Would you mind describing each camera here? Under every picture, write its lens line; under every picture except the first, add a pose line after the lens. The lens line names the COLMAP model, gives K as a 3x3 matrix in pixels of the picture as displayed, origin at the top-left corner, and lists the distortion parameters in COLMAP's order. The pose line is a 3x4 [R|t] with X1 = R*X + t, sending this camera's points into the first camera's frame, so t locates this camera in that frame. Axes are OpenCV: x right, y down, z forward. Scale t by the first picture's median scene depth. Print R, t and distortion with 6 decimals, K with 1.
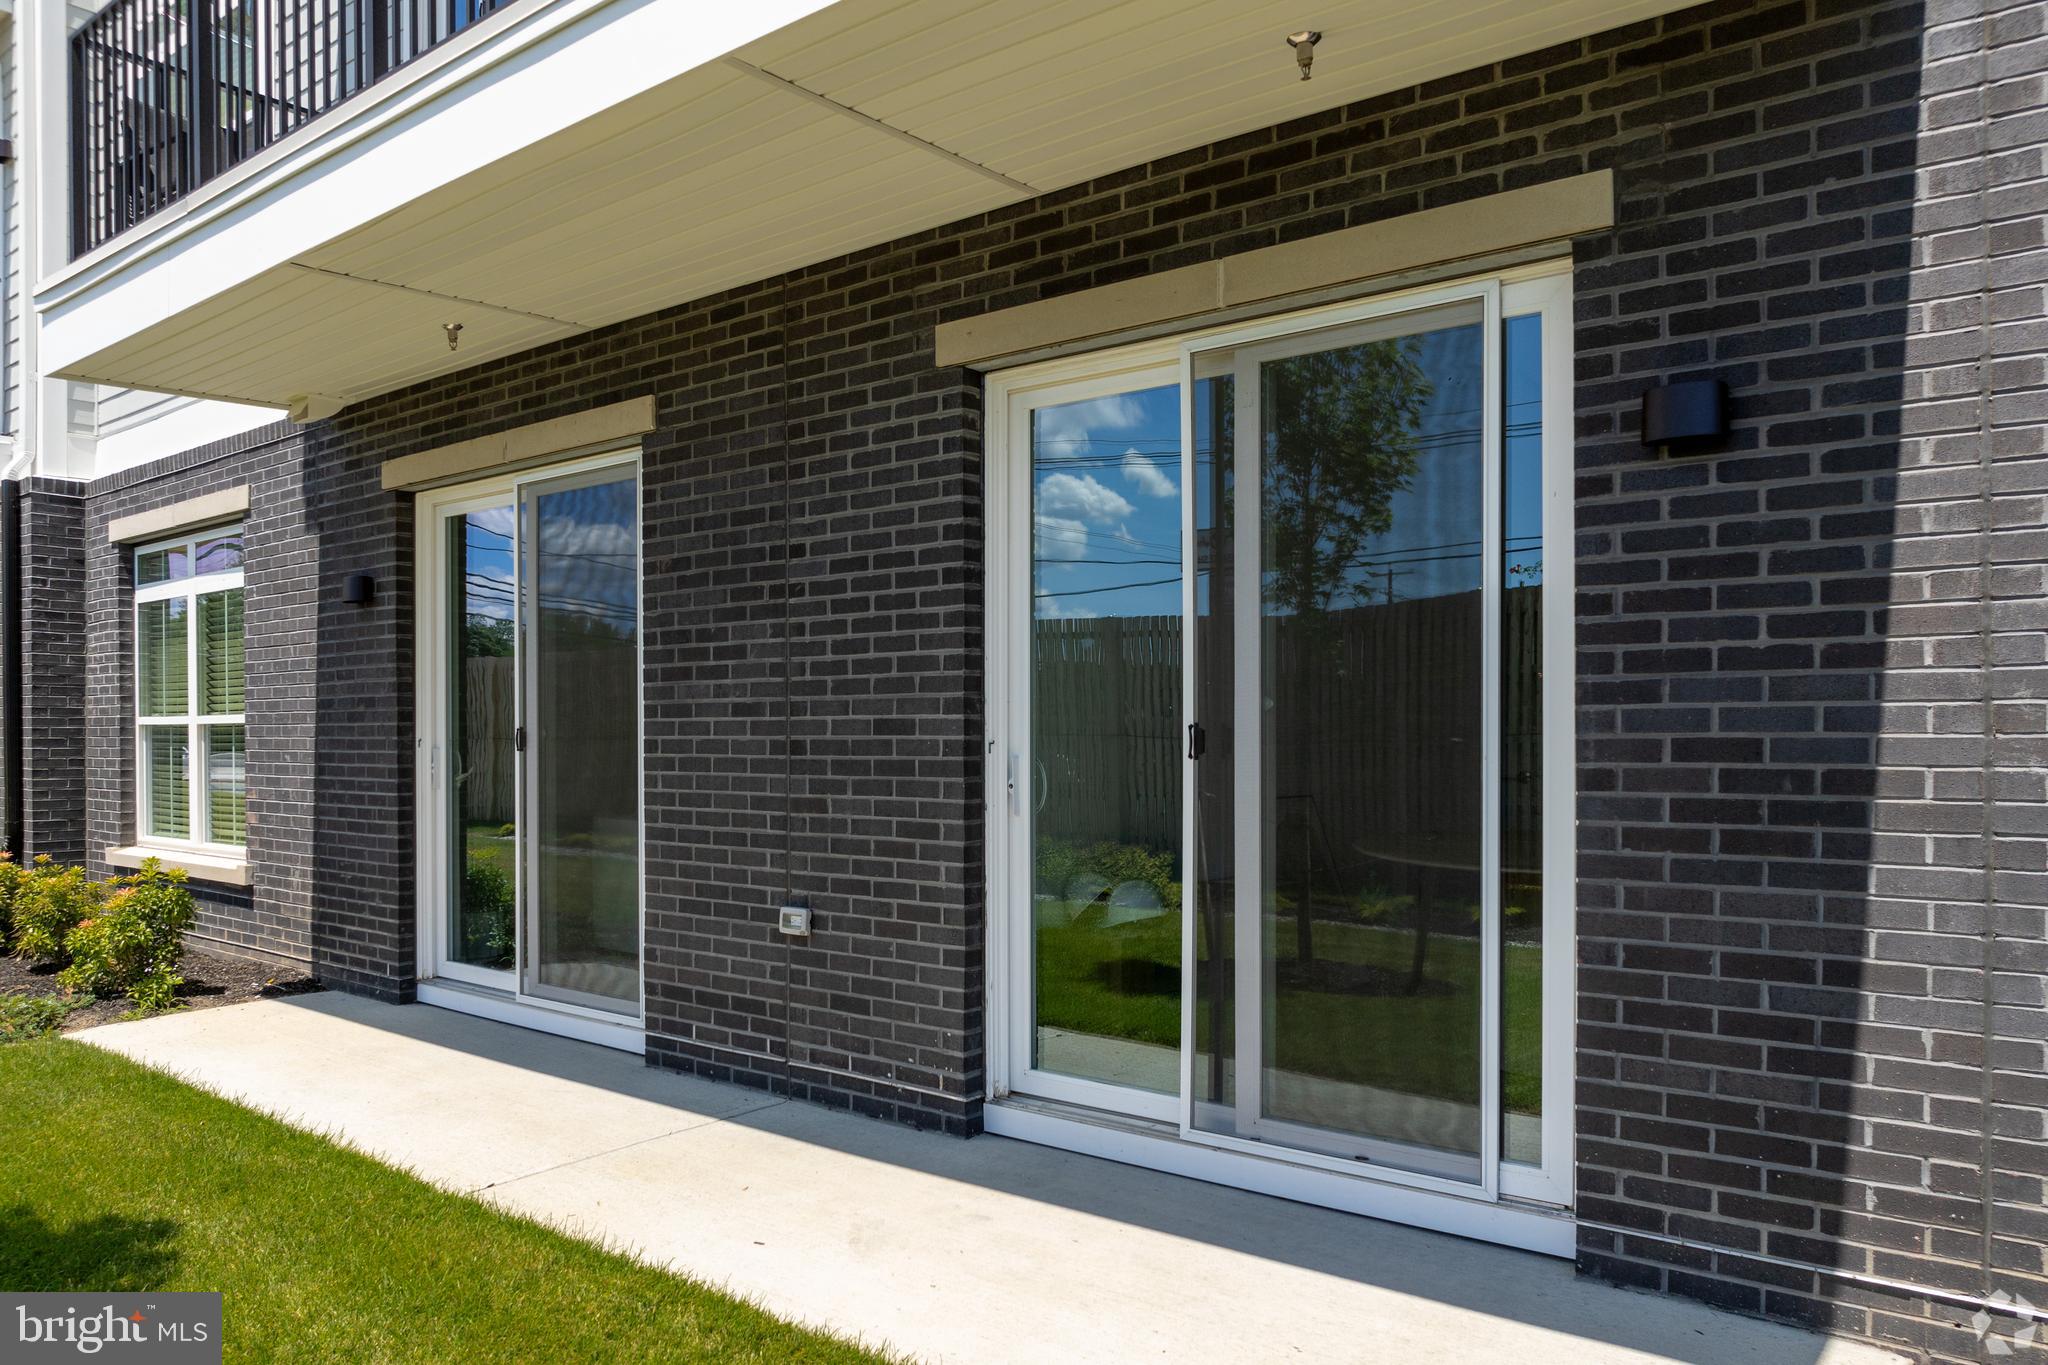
lens RADIAL K [[1466.1, 0, 1022.0], [0, 1466.1, 690.7], [0, 0, 1]] dist [-0.045321, 0.020785]
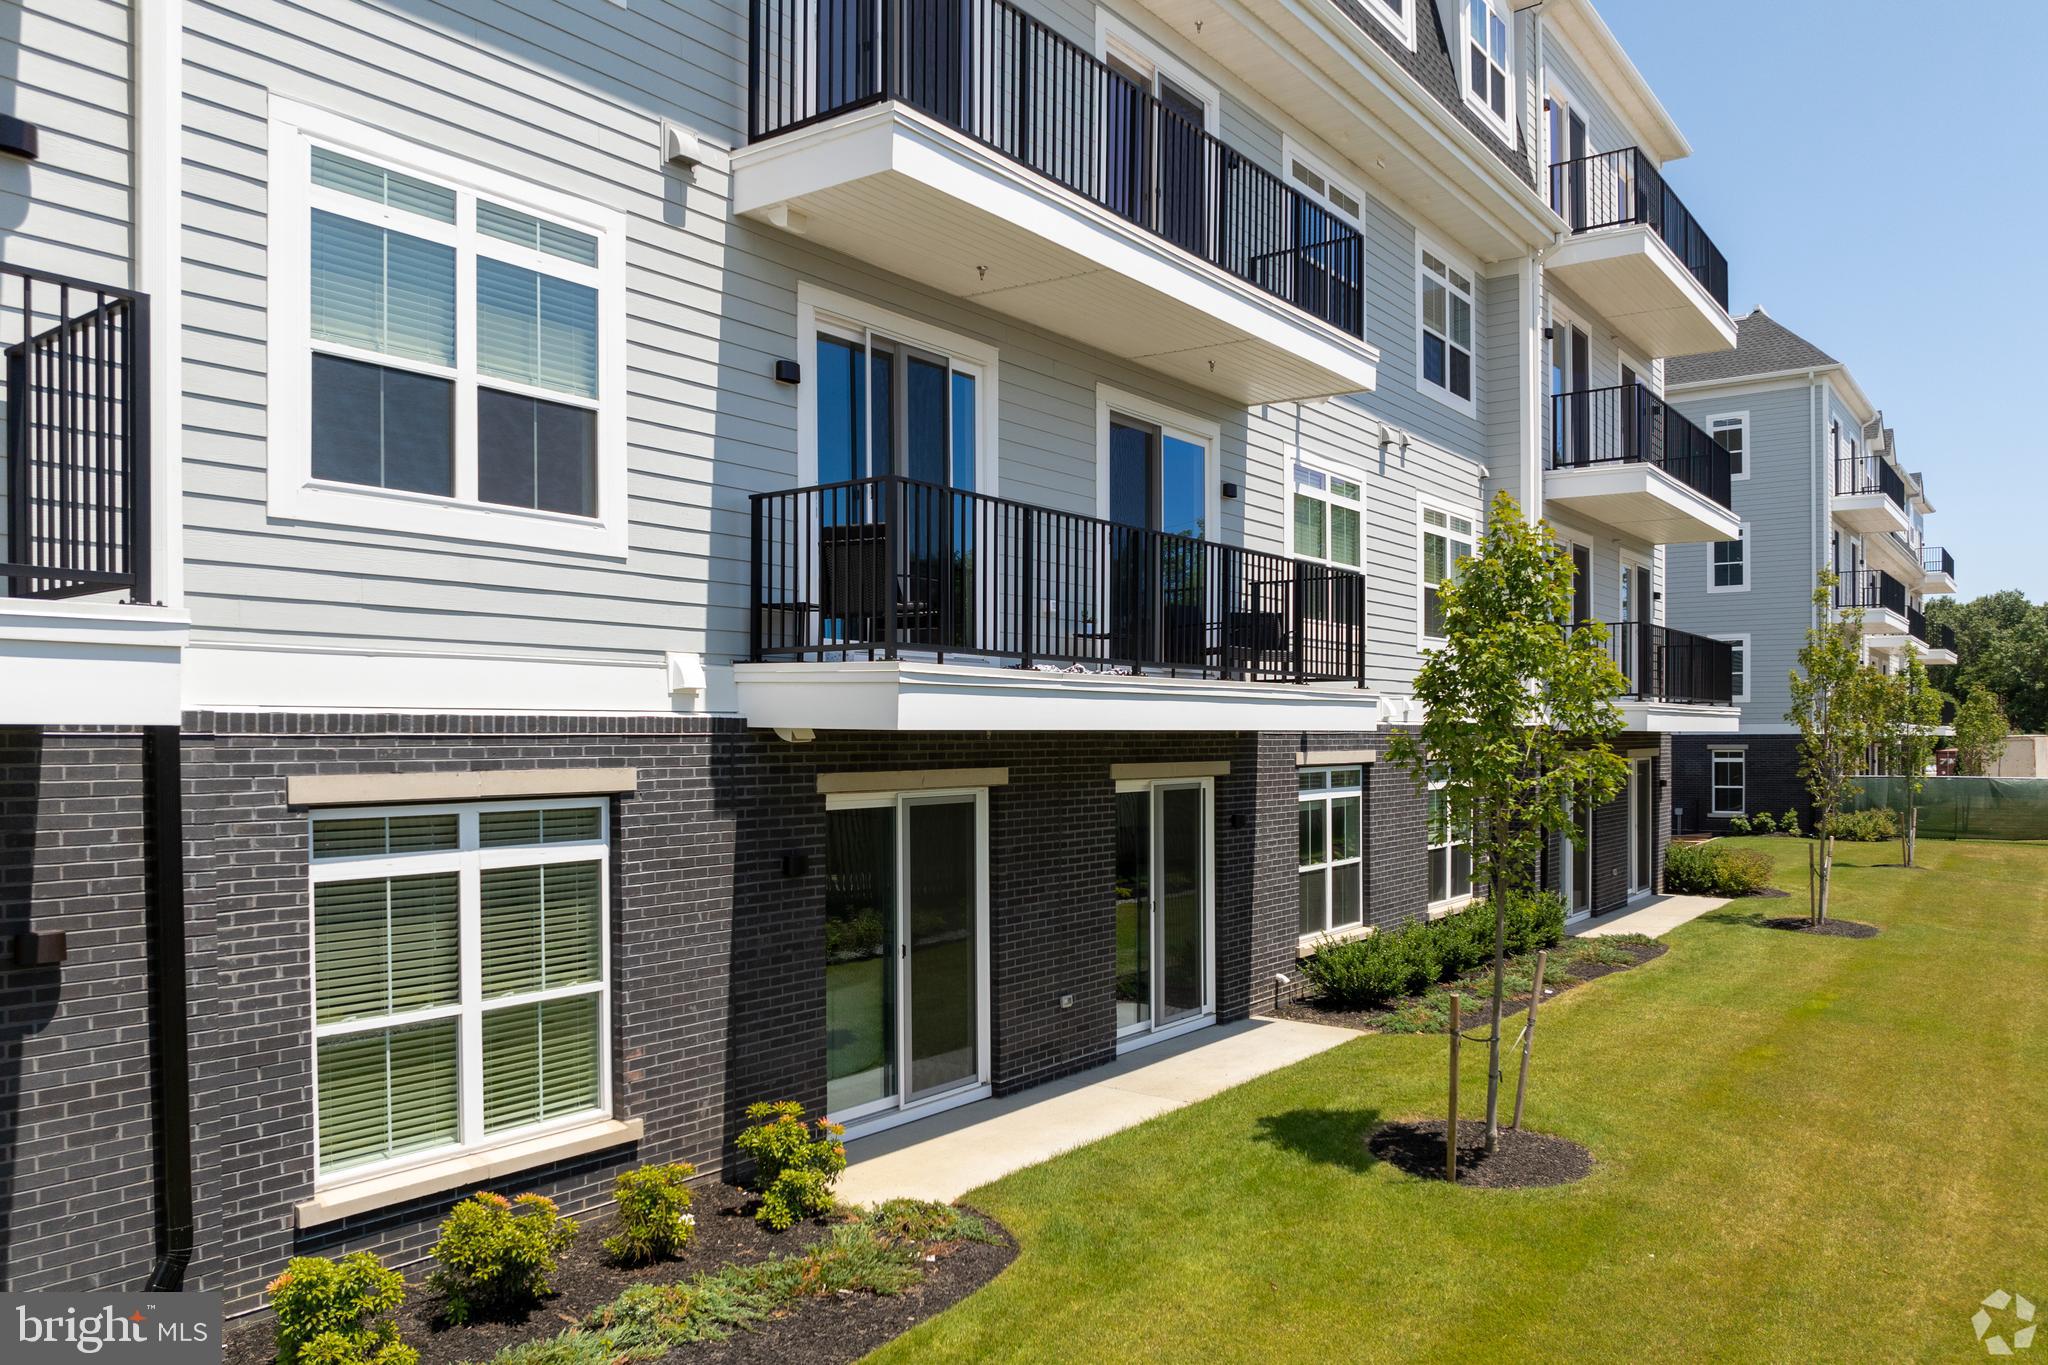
lens RADIAL K [[1466.1, 0, 1016.1], [0, 1466.1, 686.3], [0, 0, 1]] dist [-0.045321, 0.020785]
pose [[-0.041472, 0.053700, 0.997696, -2.448937], [-0.002017, 0.998548, -0.053830, -0.216718], [-0.999138, -0.004245, -0.041304, 1.133466]]
